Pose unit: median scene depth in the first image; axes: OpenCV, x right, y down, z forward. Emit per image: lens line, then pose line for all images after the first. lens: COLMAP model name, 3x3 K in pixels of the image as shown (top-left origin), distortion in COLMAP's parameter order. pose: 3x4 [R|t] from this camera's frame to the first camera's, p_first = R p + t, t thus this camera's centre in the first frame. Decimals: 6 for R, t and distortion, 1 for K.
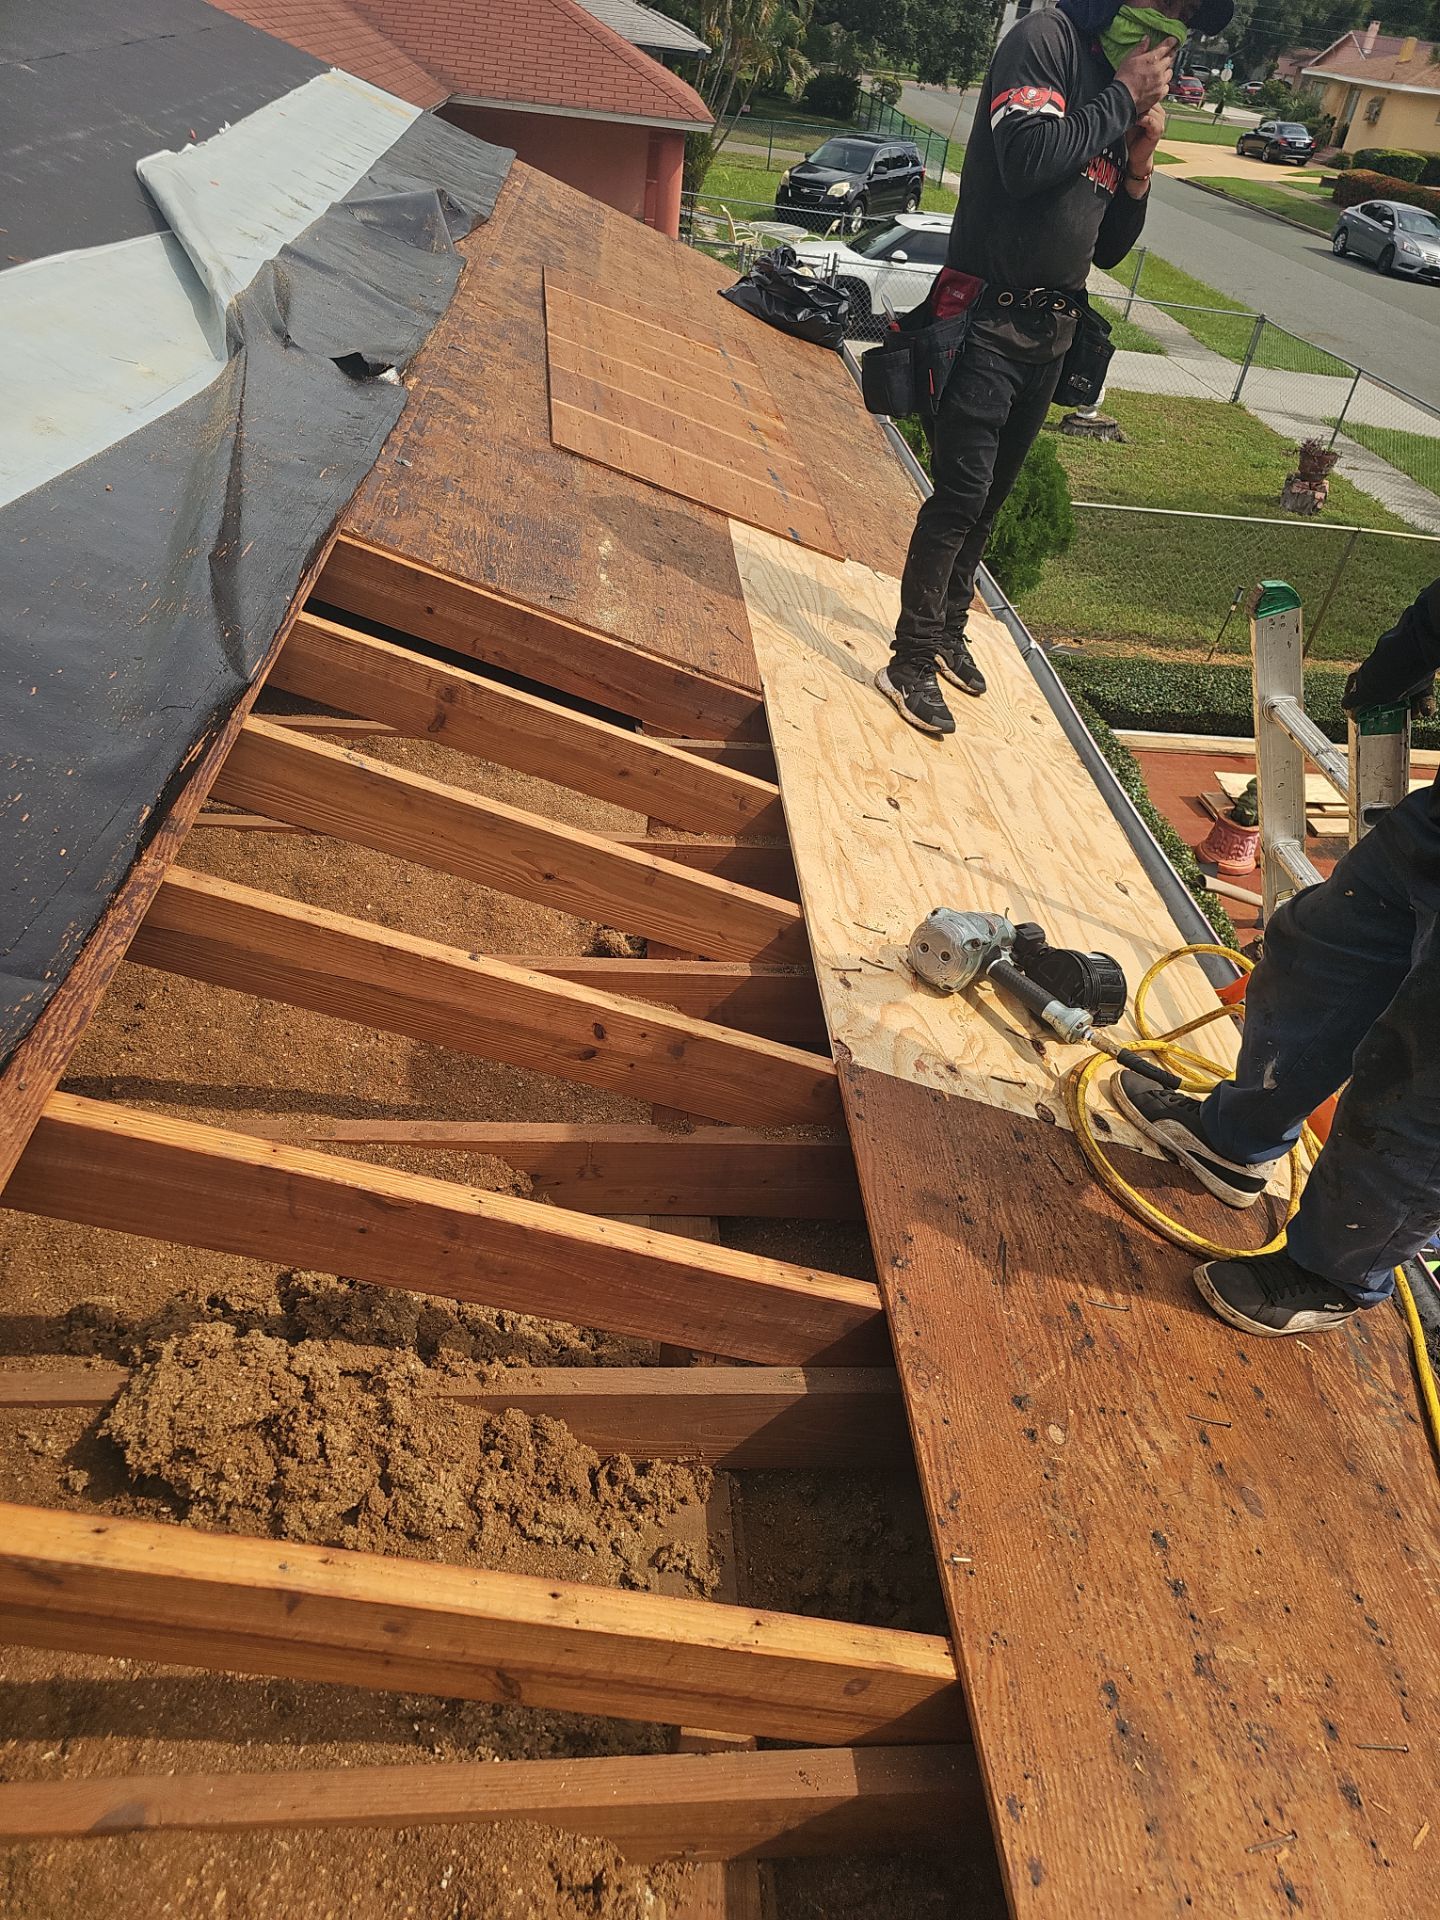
lens RADIAL K [[1254.0, 0, 690.5], [0, 1254.0, 991.0], [0, 0, 1]] dist [0.048060, -0.033410]
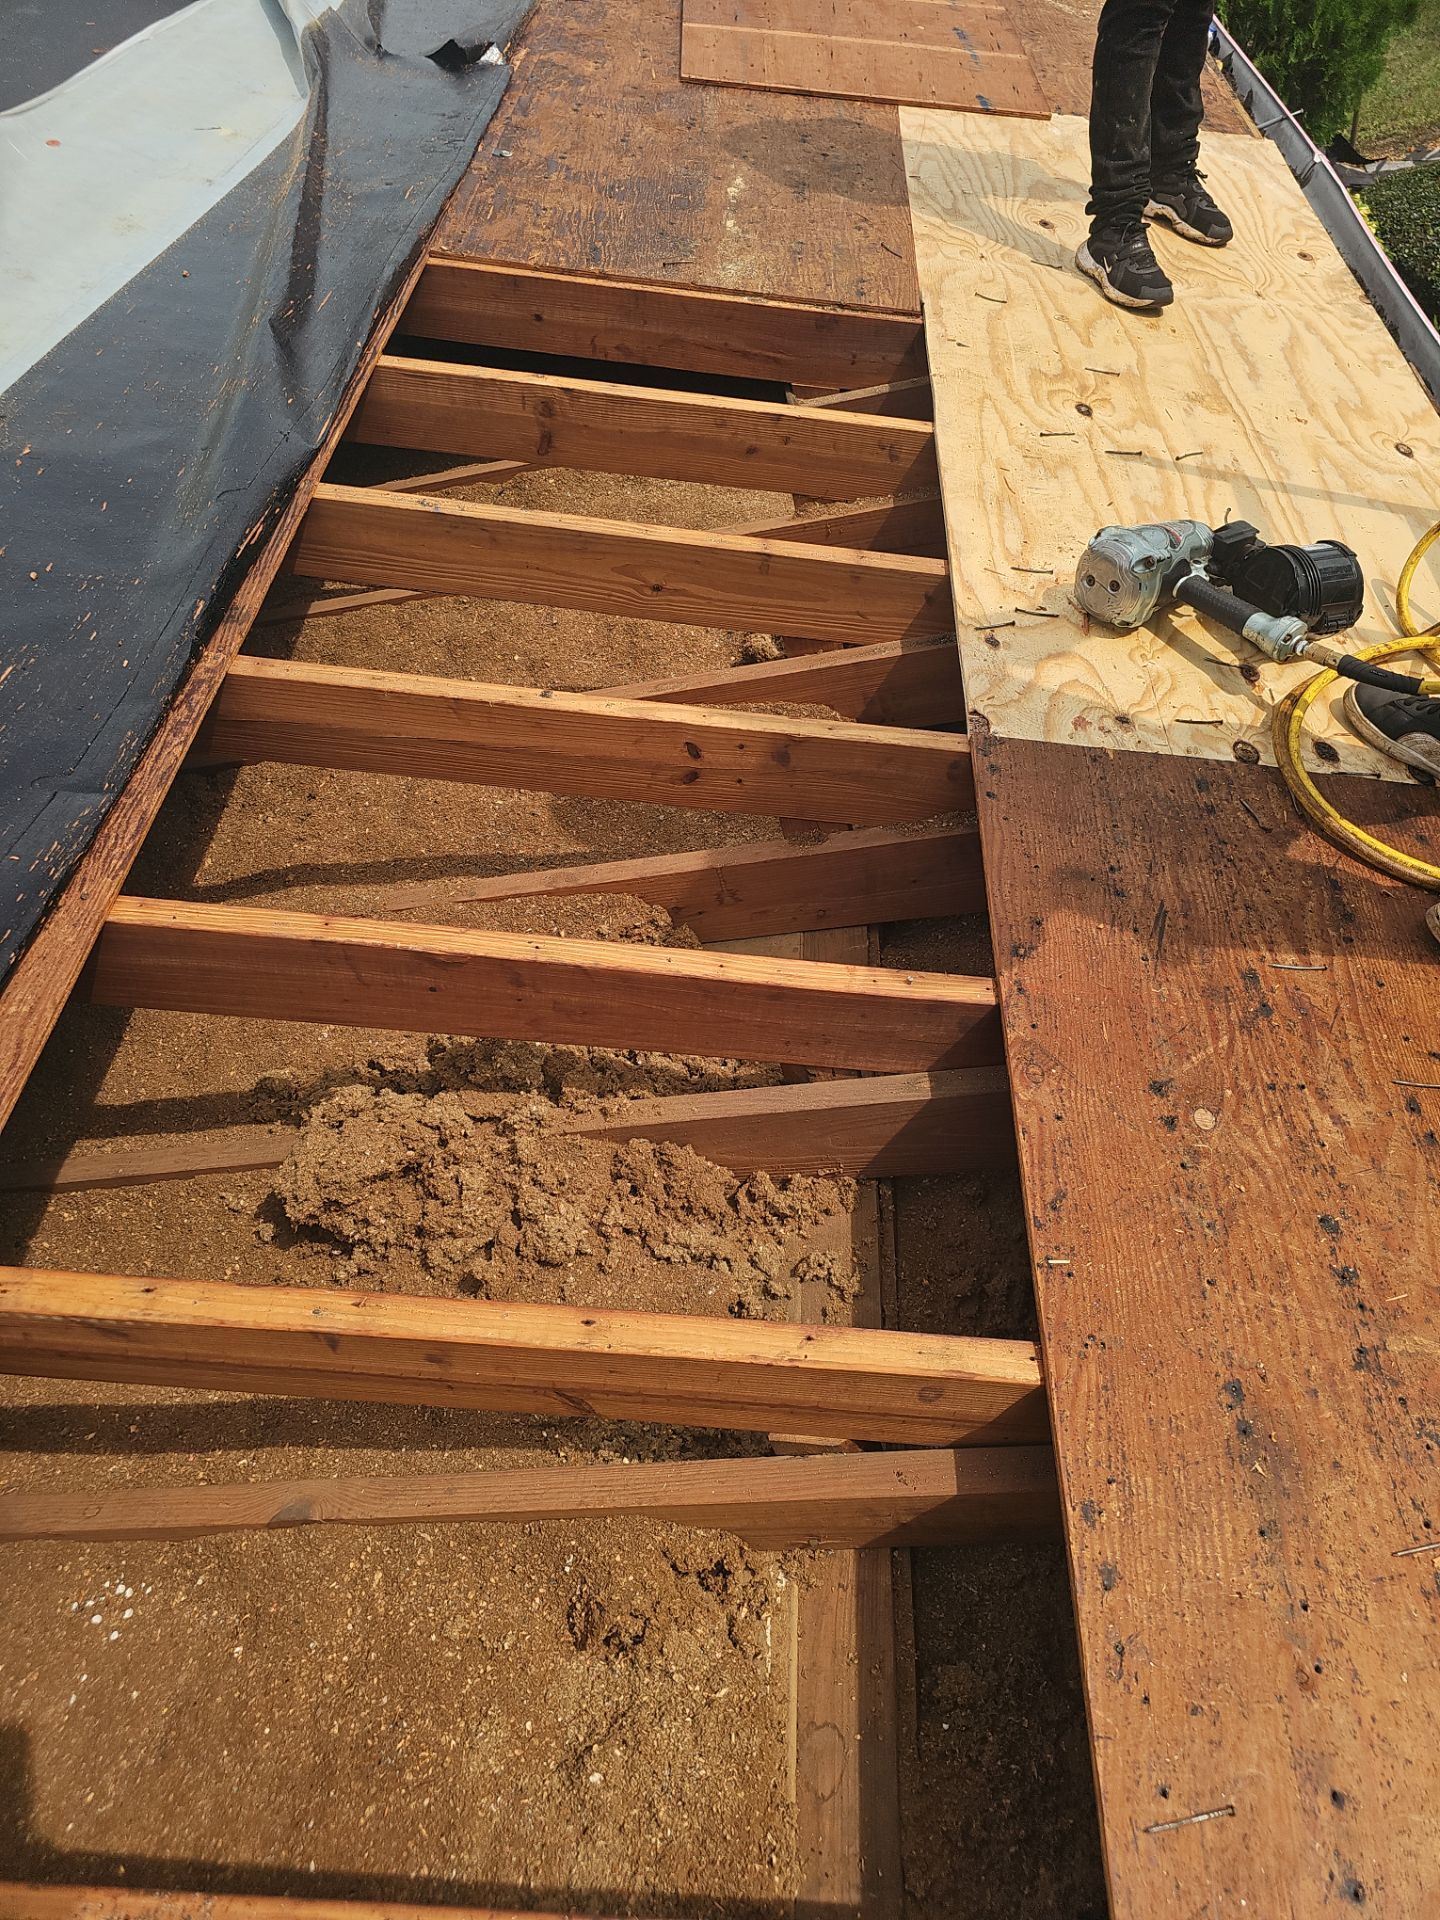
lens RADIAL K [[1245.1, 0, 720.0], [0, 1245.1, 960.0], [0, 0, 1]] dist [0.063301, -0.061852]
pose [[0.949290, -0.120871, -0.290239, 0.221178], [0.176338, 0.968968, 0.173221, 0.030166], [0.260295, -0.215617, 0.941146, 0.105613]]
